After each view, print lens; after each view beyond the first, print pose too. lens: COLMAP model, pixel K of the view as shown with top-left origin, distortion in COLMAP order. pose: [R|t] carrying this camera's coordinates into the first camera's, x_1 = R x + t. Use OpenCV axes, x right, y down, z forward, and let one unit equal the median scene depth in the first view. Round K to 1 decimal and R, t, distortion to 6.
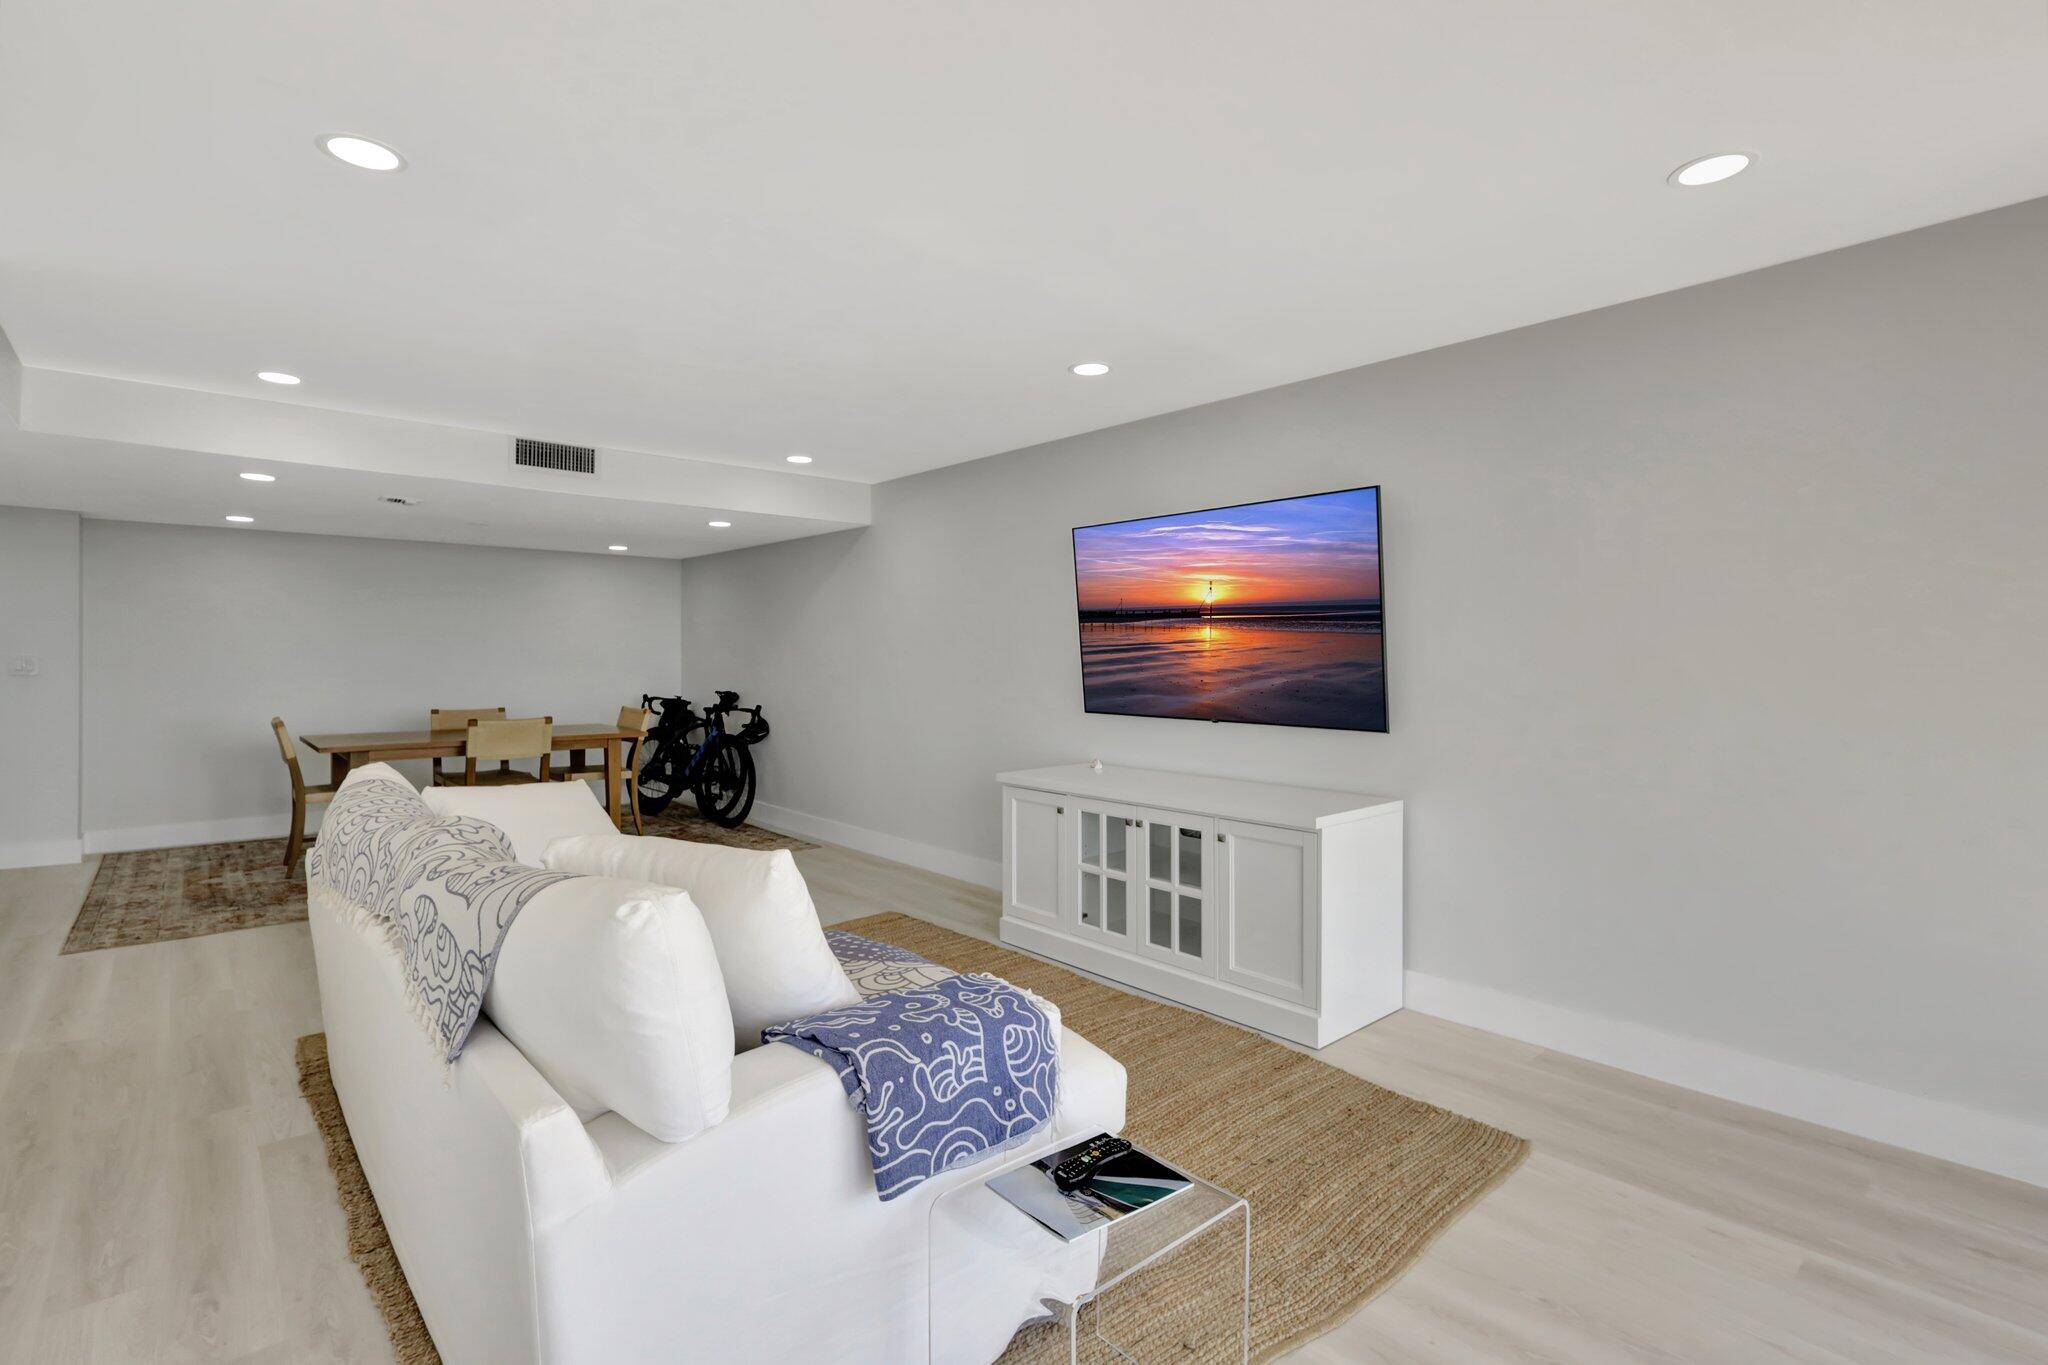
lens RADIAL K [[948.6, 0, 1027.0], [0, 948.6, 665.5], [0, 0, 1]] dist [0.003741, 0.000577]
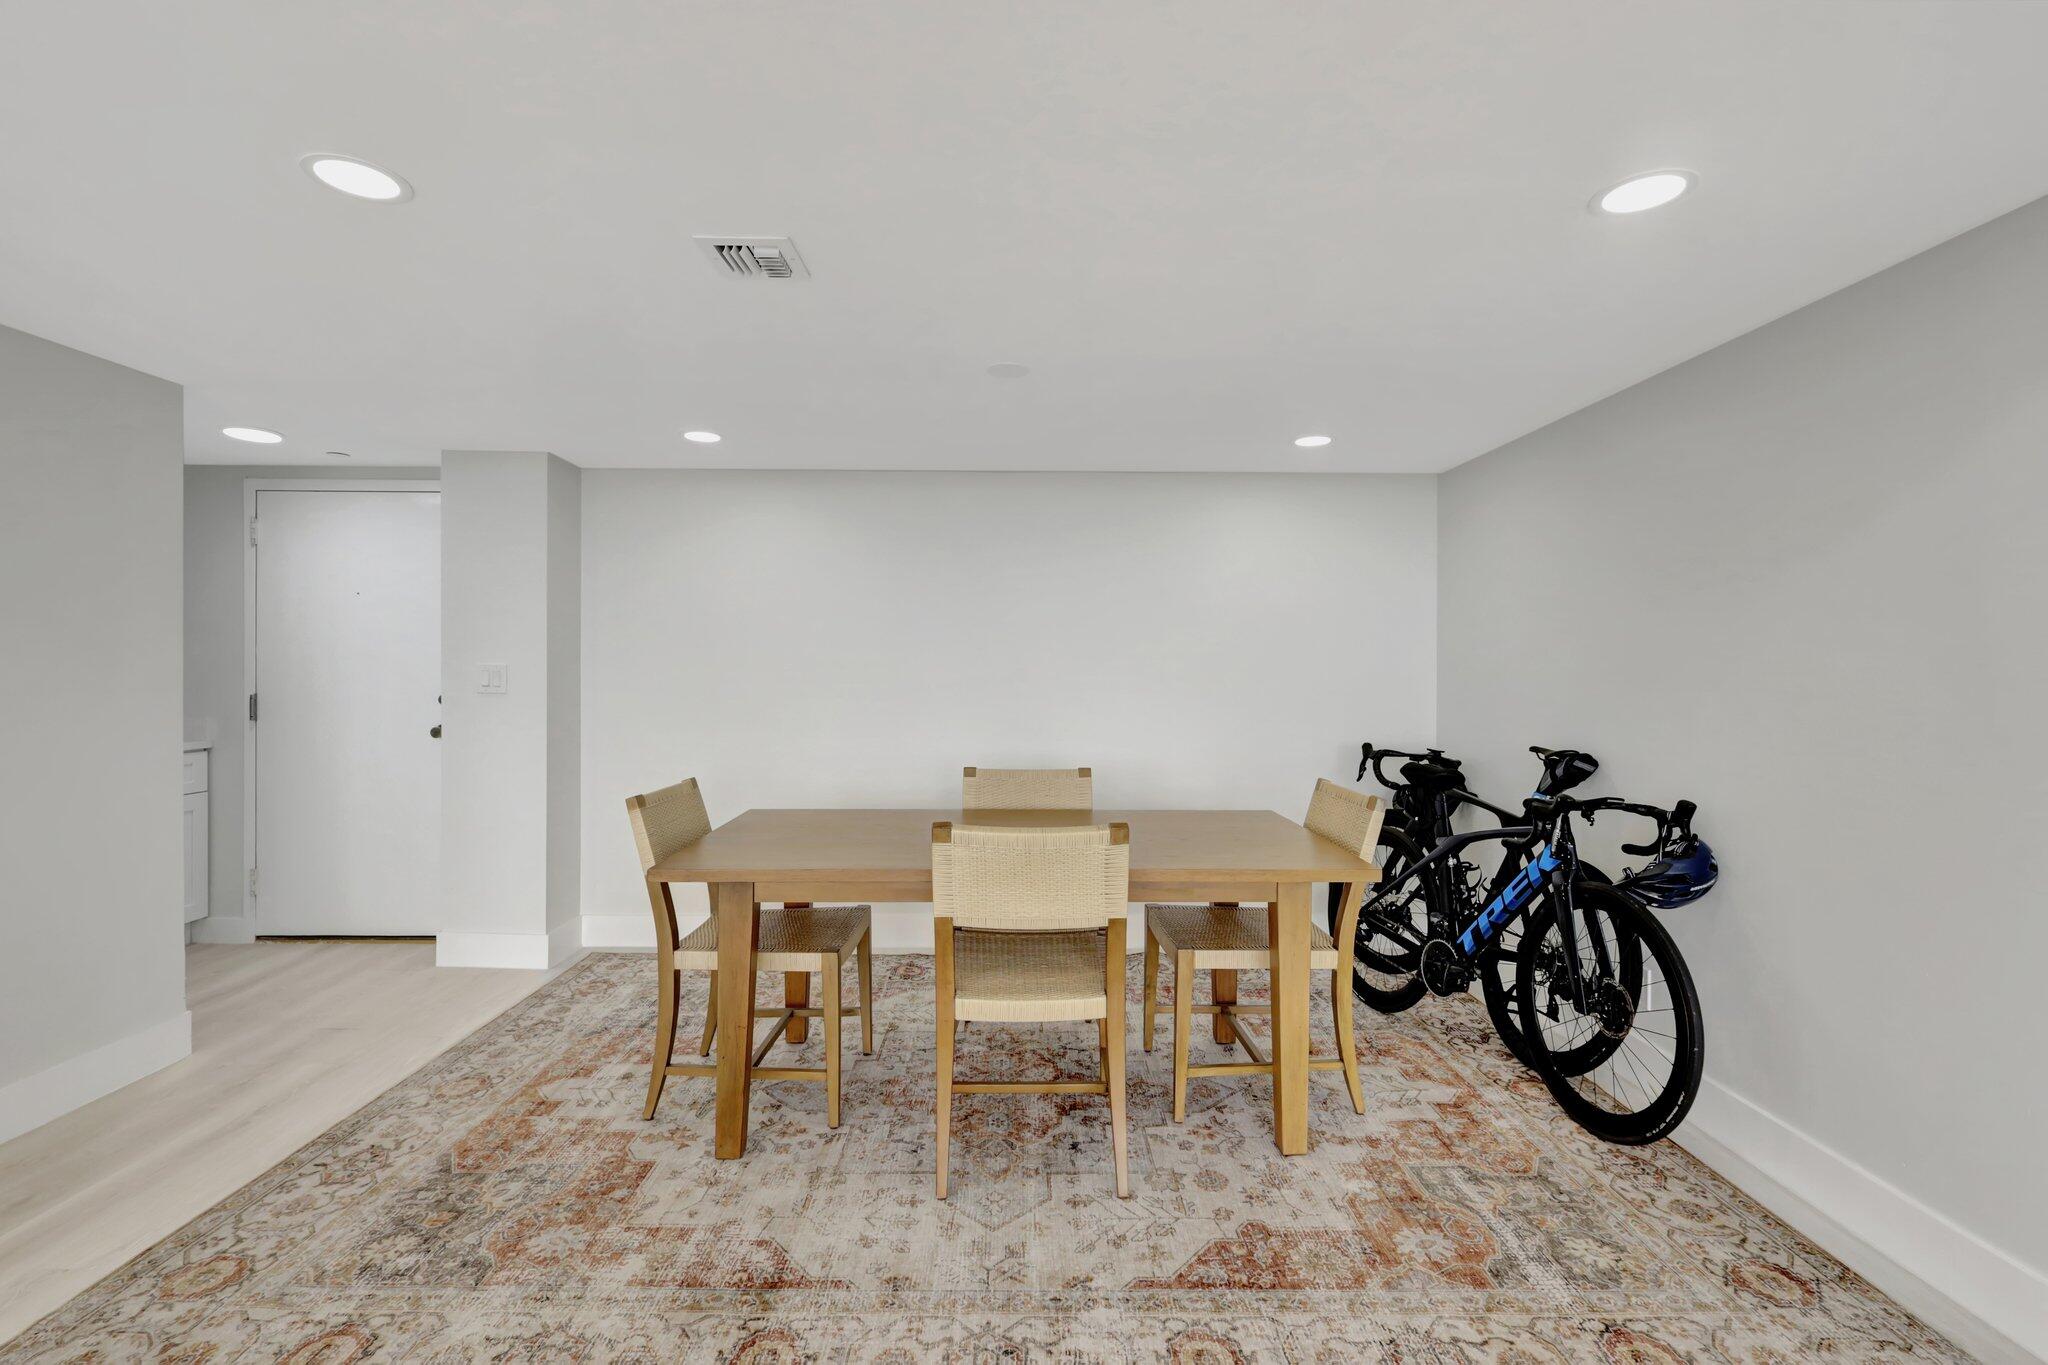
lens RADIAL K [[948.6, 0, 1022.3], [0, 948.6, 674.6], [0, 0, 1]] dist [0.003741, 0.000577]
pose [[0.749154, 0.001923, -0.662393, -0.227916], [-0.005835, 0.999976, -0.003696, -0.002412], [0.662370, 0.006634, 0.749148, 0.556055]]
